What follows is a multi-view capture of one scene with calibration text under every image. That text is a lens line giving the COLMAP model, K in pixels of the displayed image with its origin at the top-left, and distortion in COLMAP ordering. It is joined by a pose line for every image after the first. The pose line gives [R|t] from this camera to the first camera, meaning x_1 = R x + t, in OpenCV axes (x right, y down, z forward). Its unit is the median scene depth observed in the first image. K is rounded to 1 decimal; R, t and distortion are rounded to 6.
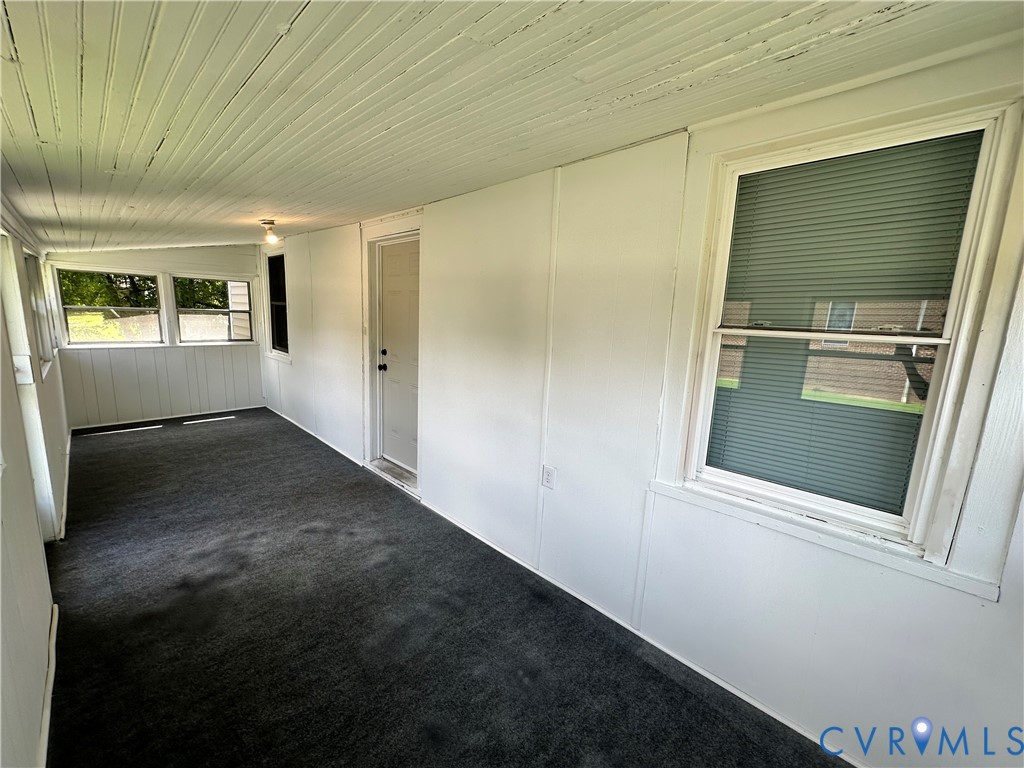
lens RADIAL K [[413.1, 0, 511.7], [0, 413.1, 384.0], [0, 0, 1]] dist [-0.001814, 0.001481]
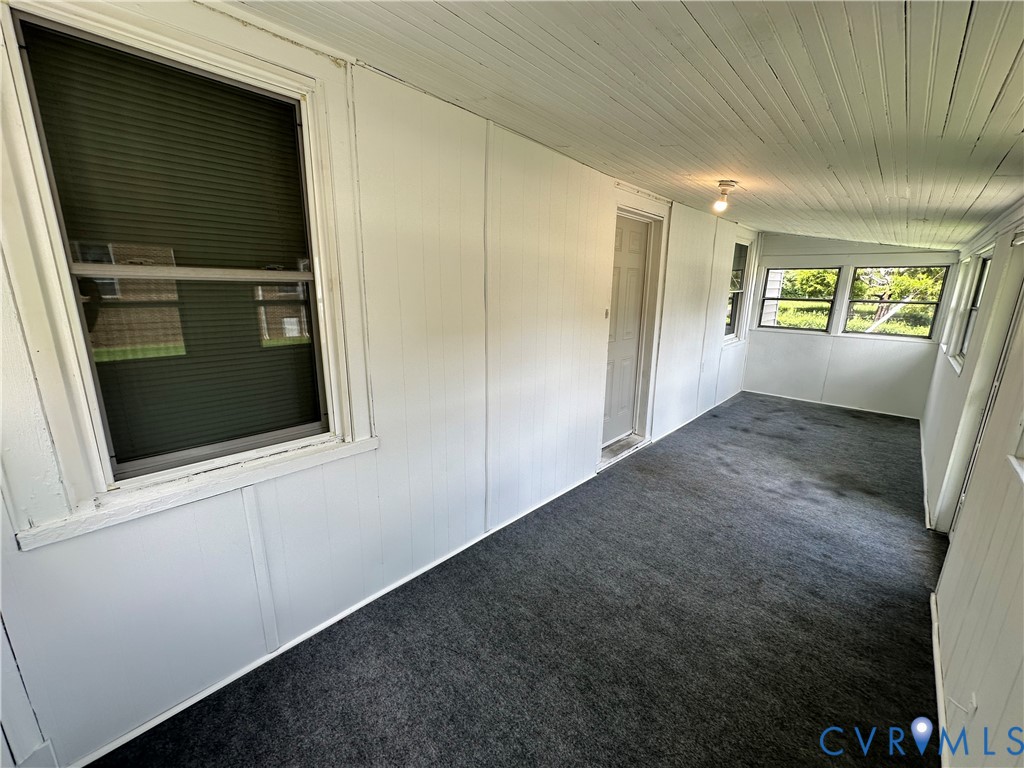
lens RADIAL K [[413.1, 0, 512.2], [0, 413.1, 384.9], [0, 0, 1]] dist [-0.001814, 0.001481]
pose [[-0.018741, -0.269416, 0.962842, -1.635884], [0.152600, 0.950957, 0.269061, -0.337797], [-0.988110, 0.151972, 0.023291, 1.627055]]
